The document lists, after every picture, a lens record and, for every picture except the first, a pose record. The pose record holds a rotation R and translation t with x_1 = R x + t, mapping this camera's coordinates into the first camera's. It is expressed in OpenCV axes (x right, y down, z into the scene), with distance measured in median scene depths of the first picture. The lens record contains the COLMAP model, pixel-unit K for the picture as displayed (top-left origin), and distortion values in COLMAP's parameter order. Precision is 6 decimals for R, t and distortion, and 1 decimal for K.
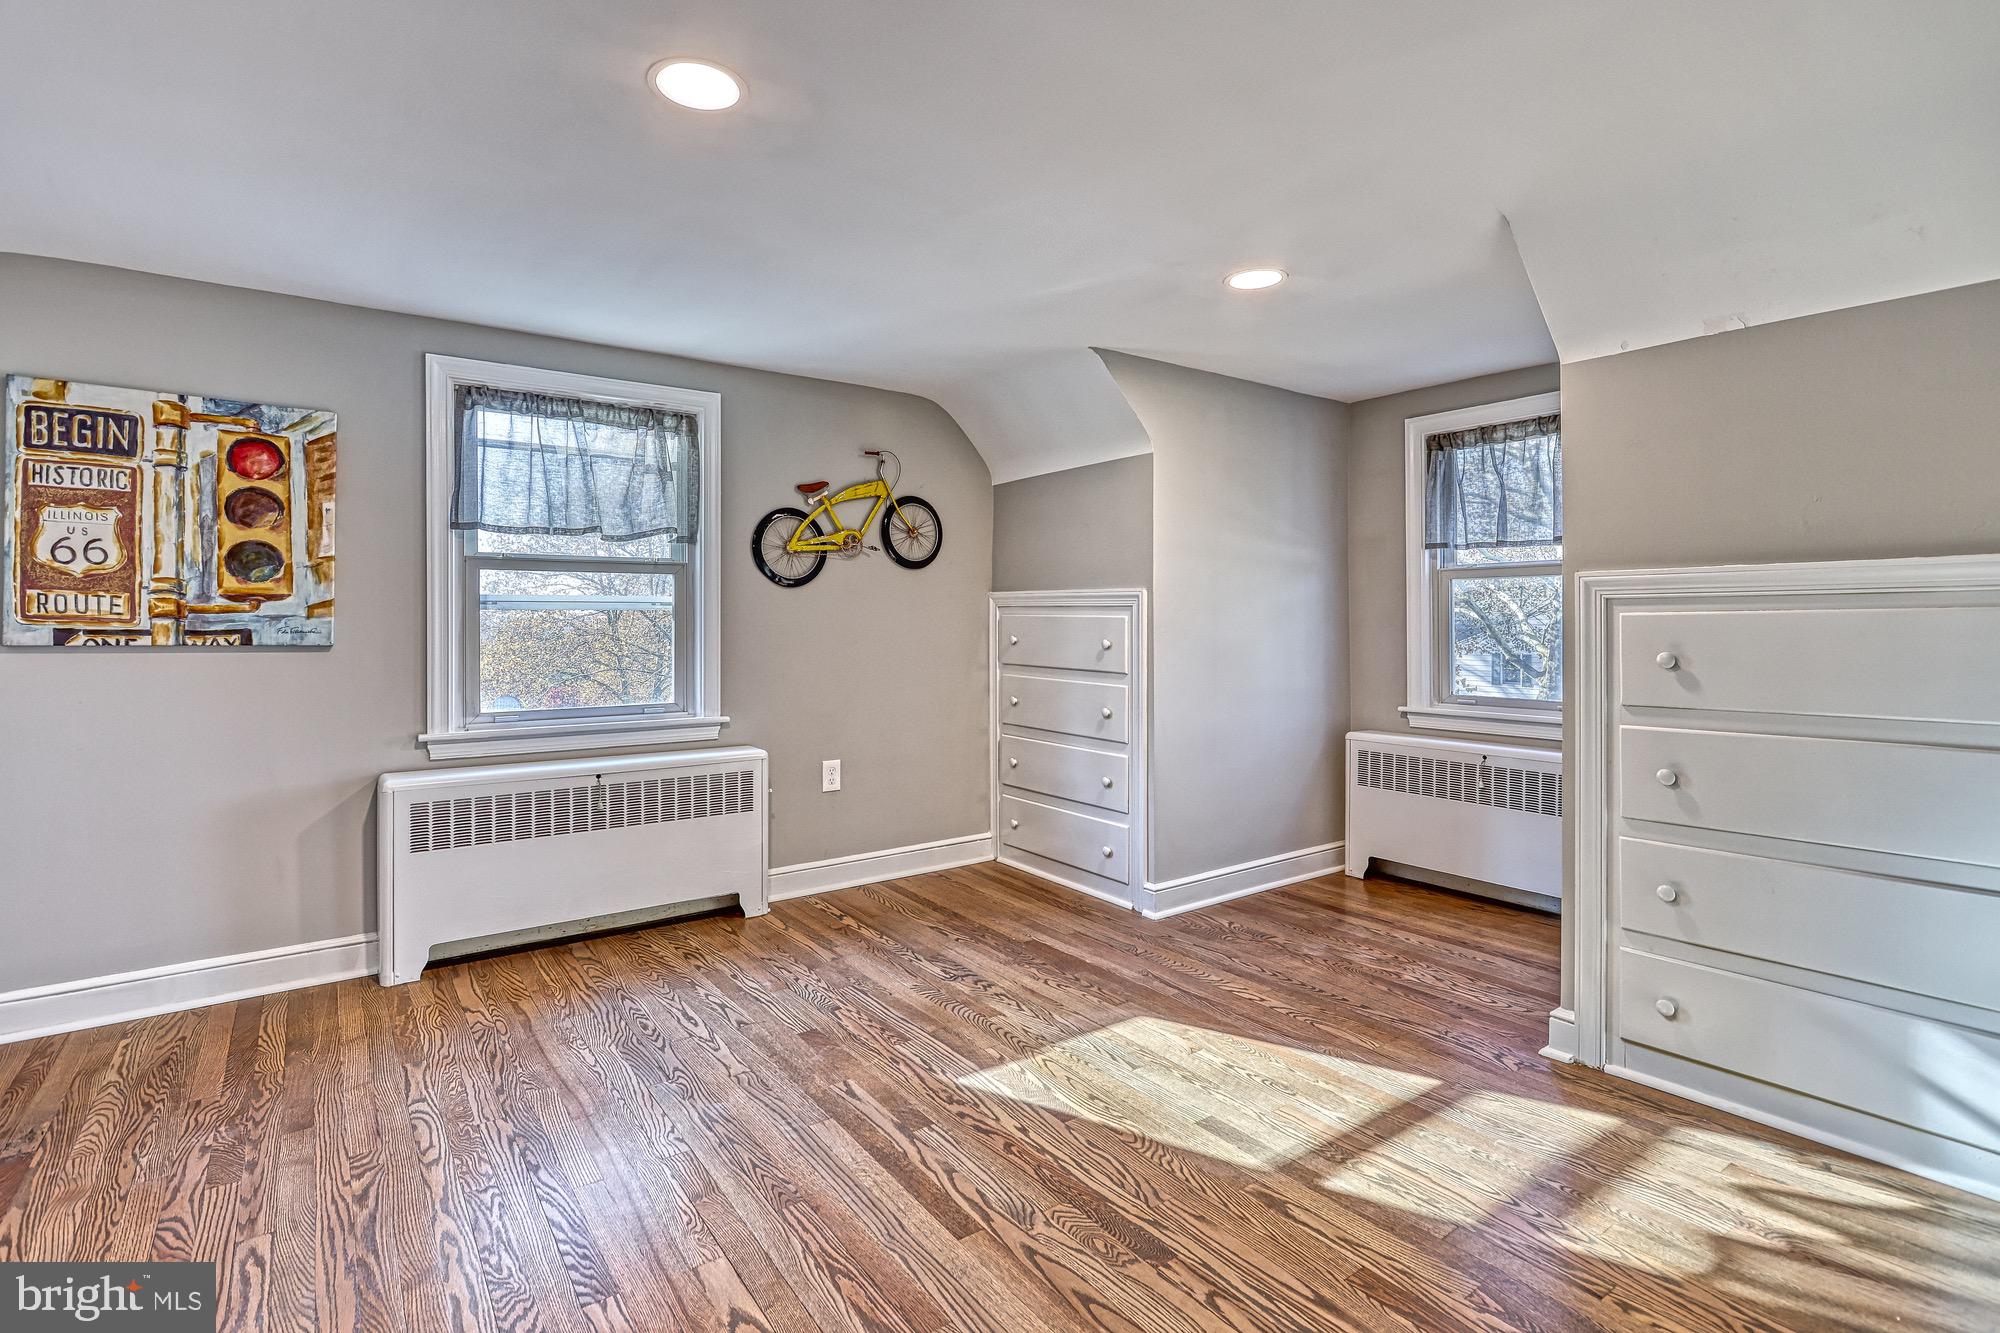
lens RADIAL K [[948.4, 0, 1007.3], [0, 948.4, 660.3], [0, 0, 1]] dist [-0.006155, 0.001071]
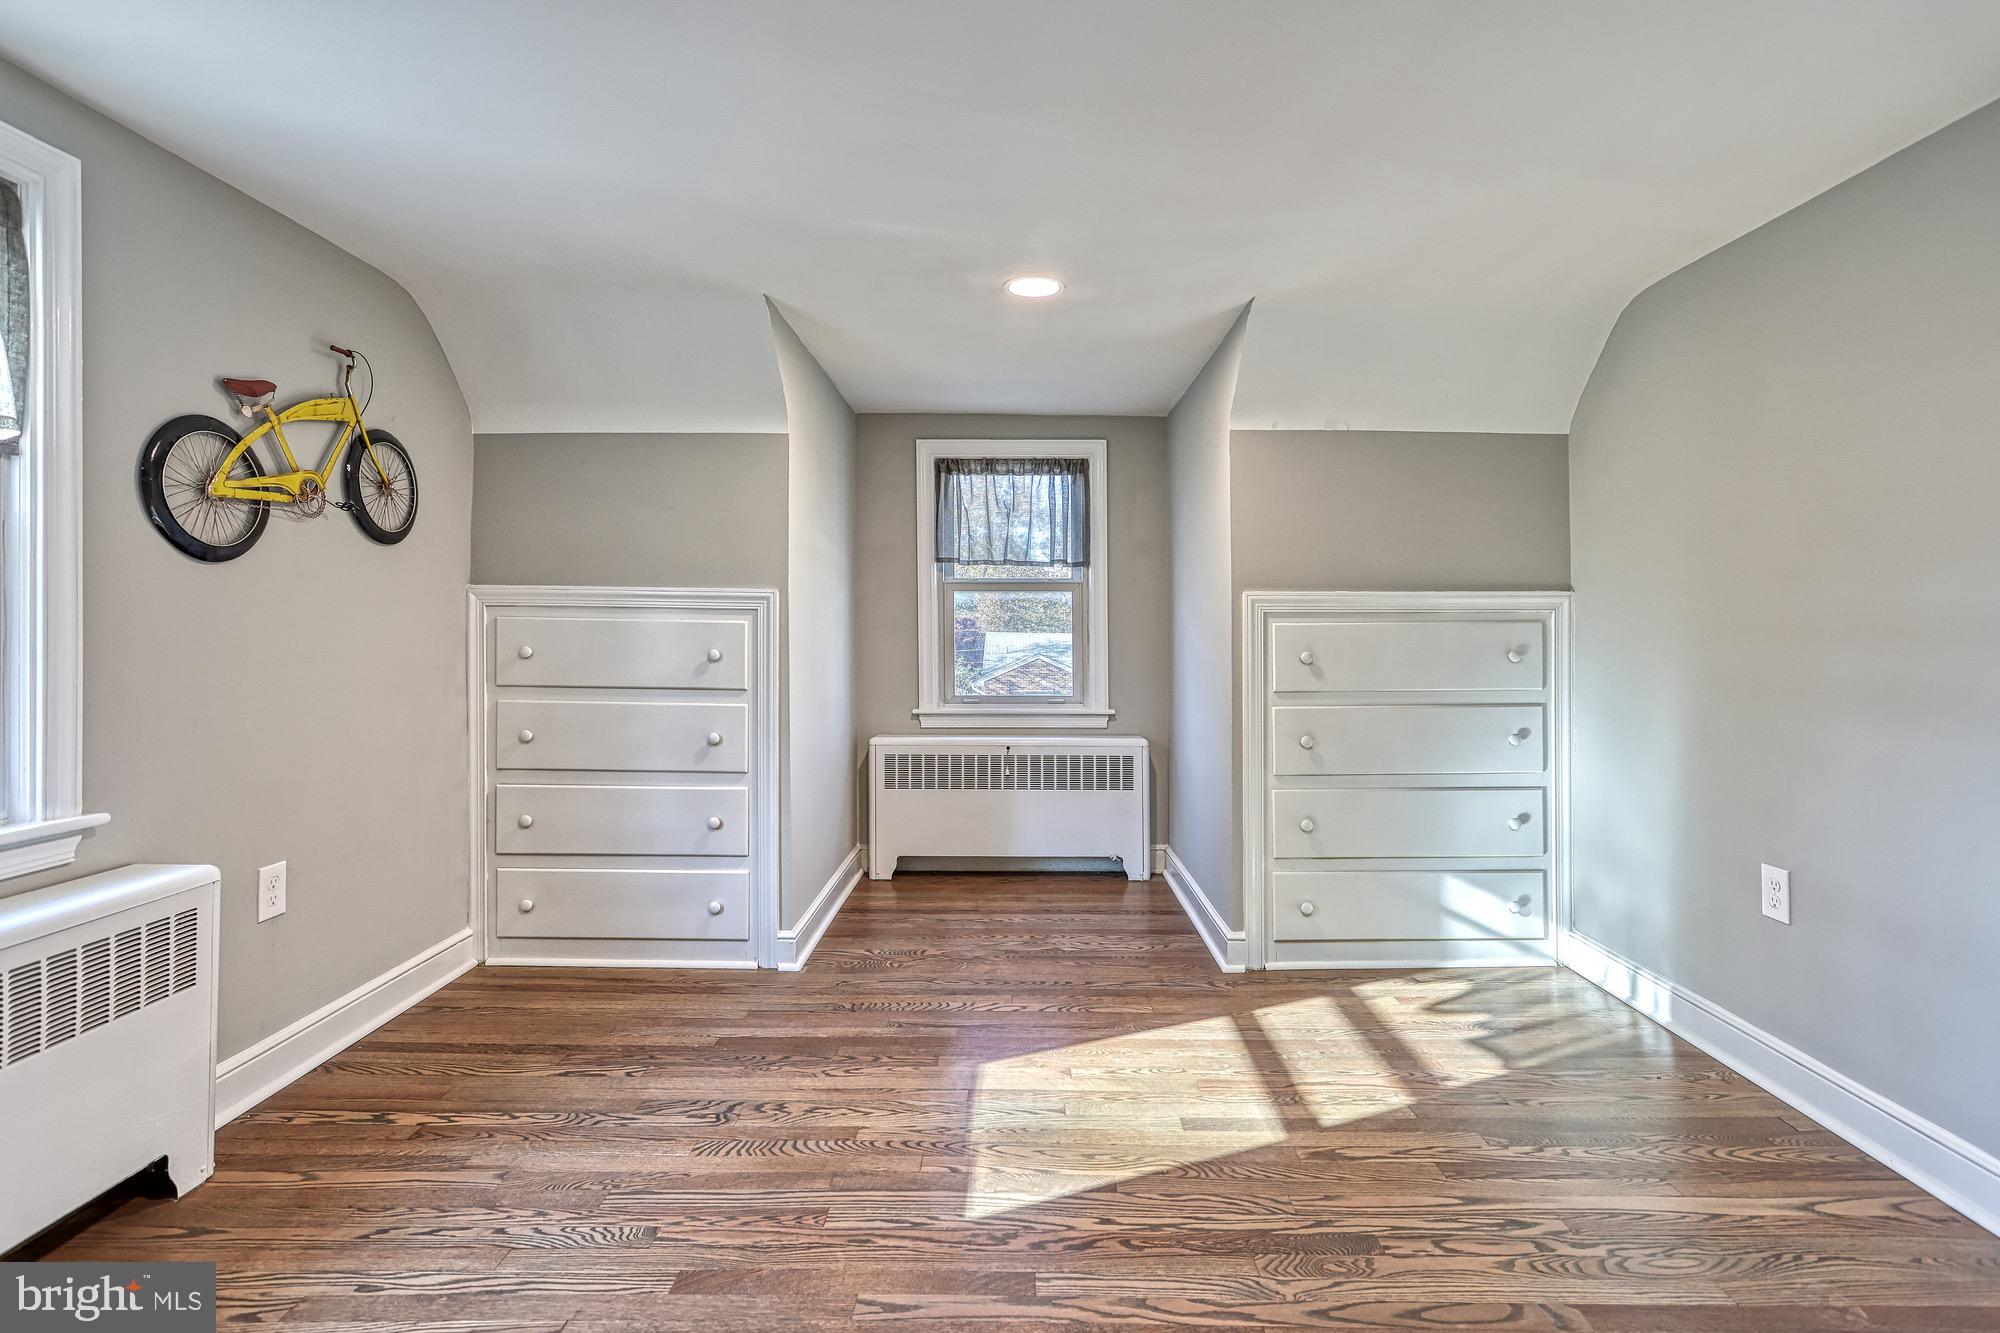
lens RADIAL K [[944.1, 0, 1007.8], [0, 944.1, 655.8], [0, 0, 1]] dist [0.008162, 0.000700]
pose [[0.597256, -0.019219, 0.801820, -0.473611], [0.028490, 0.999590, 0.002738, -0.013695], [-0.801544, 0.021208, 0.597559, 0.363813]]
